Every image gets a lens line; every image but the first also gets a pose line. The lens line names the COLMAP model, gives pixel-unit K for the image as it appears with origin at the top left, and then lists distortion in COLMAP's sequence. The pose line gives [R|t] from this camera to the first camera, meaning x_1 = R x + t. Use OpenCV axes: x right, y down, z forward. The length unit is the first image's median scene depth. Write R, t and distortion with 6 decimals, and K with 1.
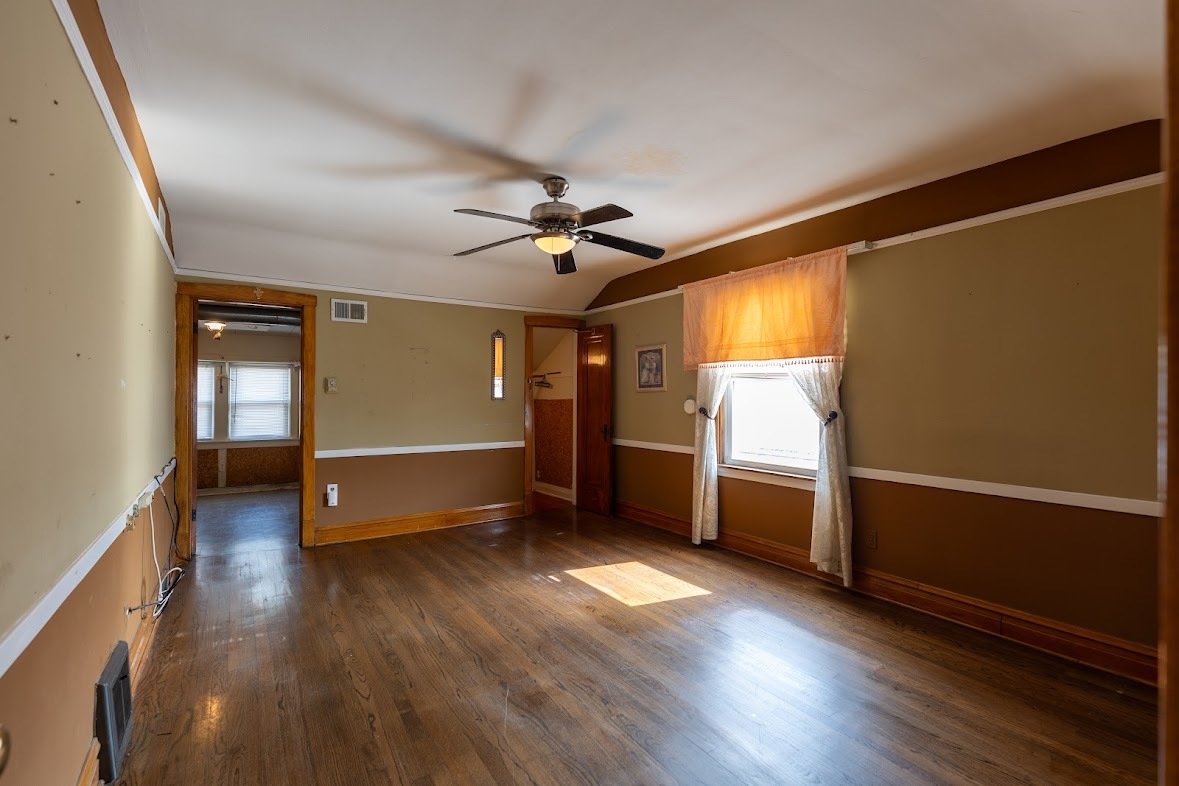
lens RADIAL K [[534.3, 0, 589.5], [0, 534.3, 398.8], [0, 0, 1]] dist [0.007080, -0.000882]
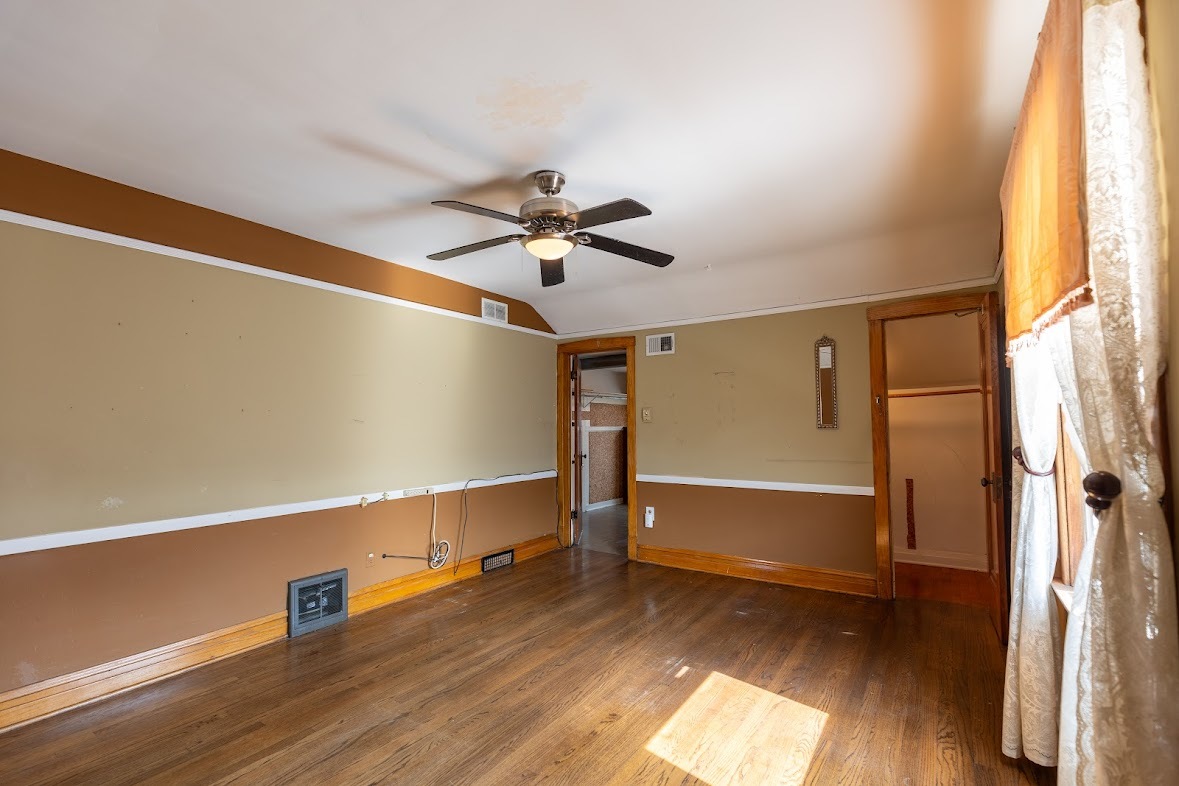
lens RADIAL K [[534.3, 0, 589.5], [0, 534.3, 398.8], [0, 0, 1]] dist [0.007080, -0.000882]
pose [[0.366113, -0.050280, -0.929211, 0.557835], [0.008297, 0.998676, -0.050770, -0.004824], [0.930534, 0.010878, 0.366045, 0.565671]]
